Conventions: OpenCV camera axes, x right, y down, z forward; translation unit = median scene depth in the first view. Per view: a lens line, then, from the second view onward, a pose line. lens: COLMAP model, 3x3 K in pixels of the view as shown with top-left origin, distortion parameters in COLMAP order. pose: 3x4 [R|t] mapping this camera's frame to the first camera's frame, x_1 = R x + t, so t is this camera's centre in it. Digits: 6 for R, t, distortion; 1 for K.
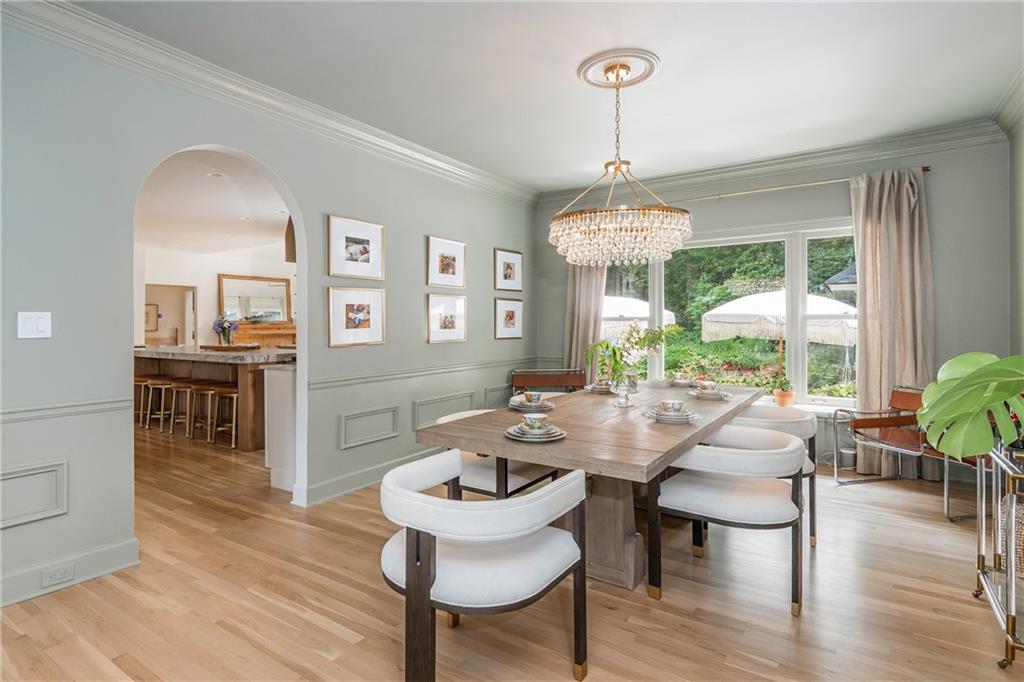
lens RADIAL K [[496.6, 0, 467.2], [0, 496.6, 320.1], [0, 0, 1]] dist [0.007905, 0.000457]
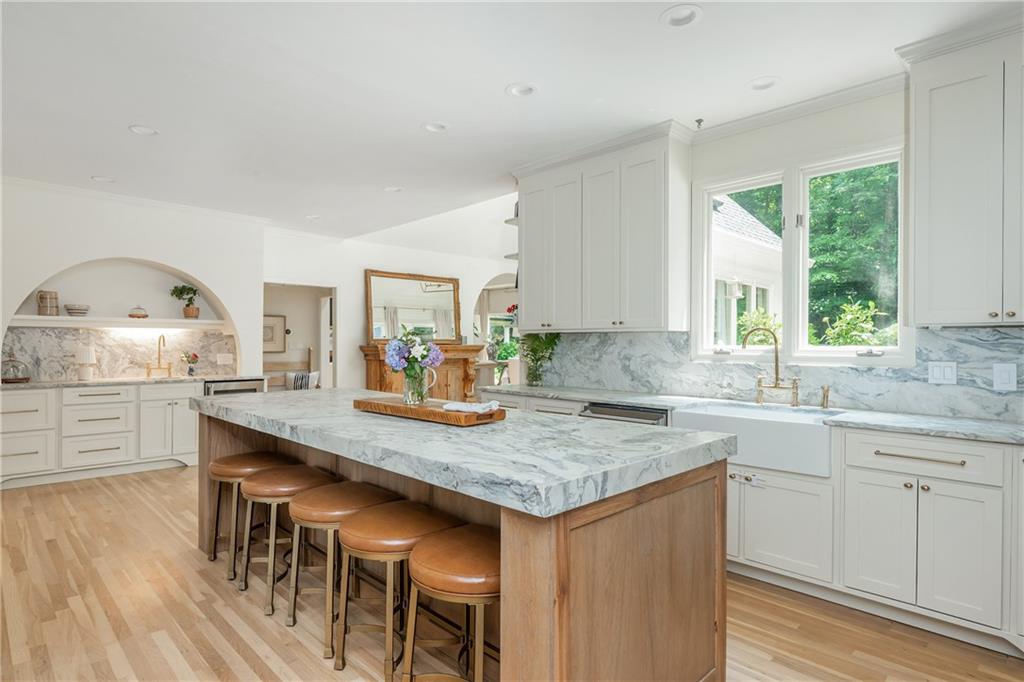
lens RADIAL K [[566.4, 0, 509.6], [0, 566.4, 345.5], [0, 0, 1]] dist [-0.003559, -0.003154]
pose [[0.981731, 0.009487, -0.190037, -0.149899], [-0.007097, 0.999887, 0.013254, -0.001087], [0.190141, -0.011663, 0.981687, 0.262496]]
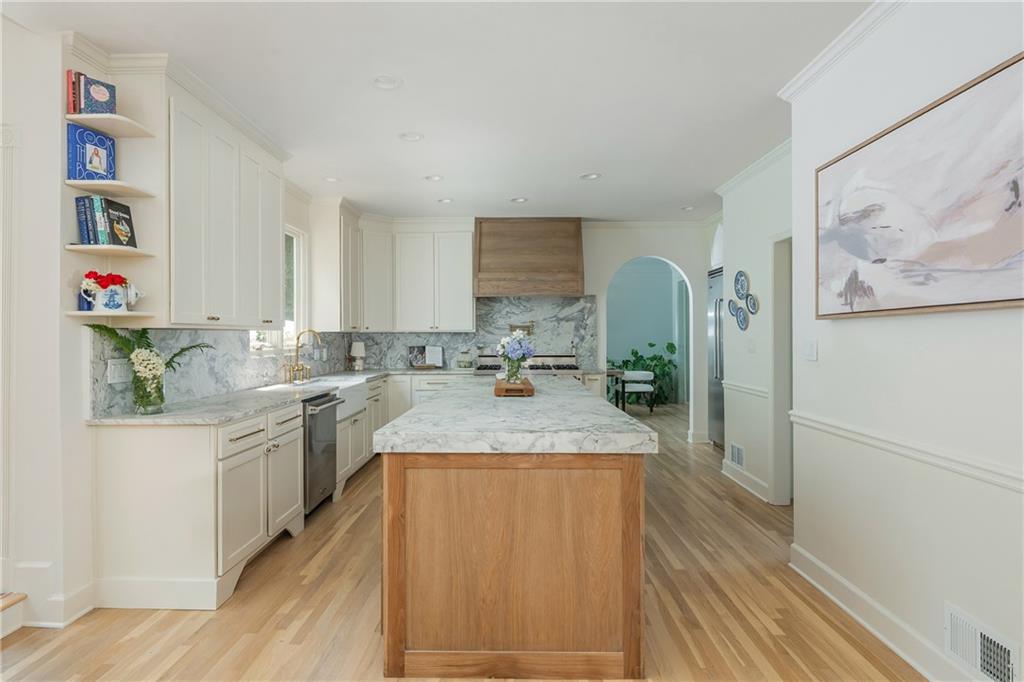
lens RADIAL K [[496.6, 0, 507.8], [0, 496.6, 336.8], [0, 0, 1]] dist [0.007905, 0.000457]
pose [[-0.548683, 0.006832, 0.836003, -0.439406], [-0.000971, 0.999961, -0.008809, 0.000714], [-0.836030, -0.005645, -0.548654, 0.603927]]
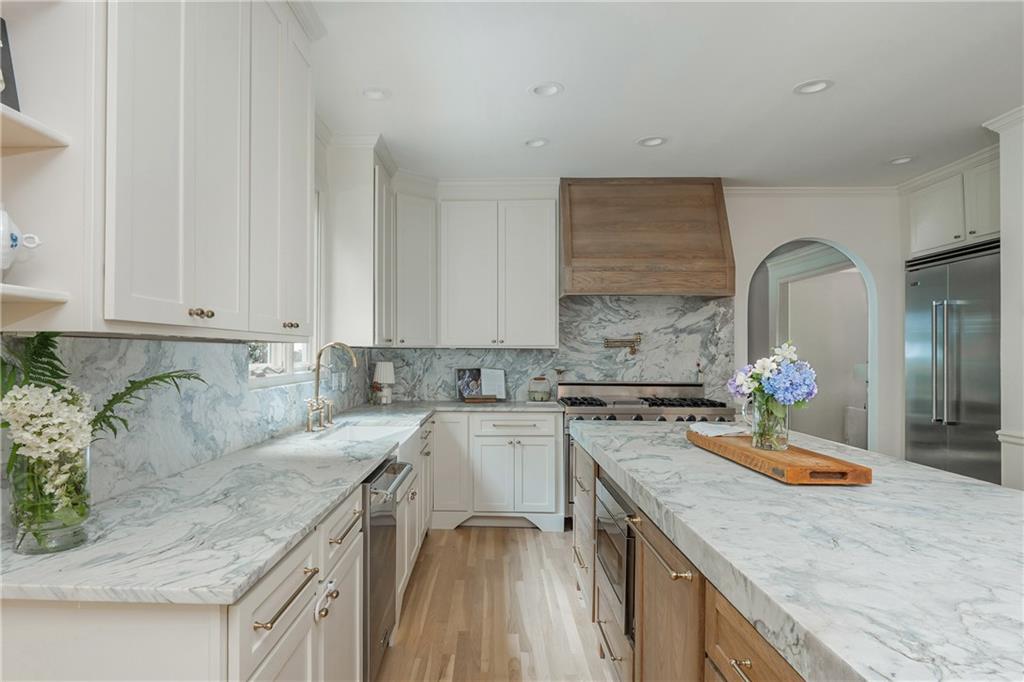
lens RADIAL K [[566.4, 0, 486.9], [0, 566.4, 349.6], [0, 0, 1]] dist [-0.003559, -0.003154]
pose [[-0.535613, 0.009948, 0.844405, -0.311322], [-0.008464, 0.999817, -0.017148, -0.000635], [-0.844421, -0.016332, -0.535431, 0.603998]]
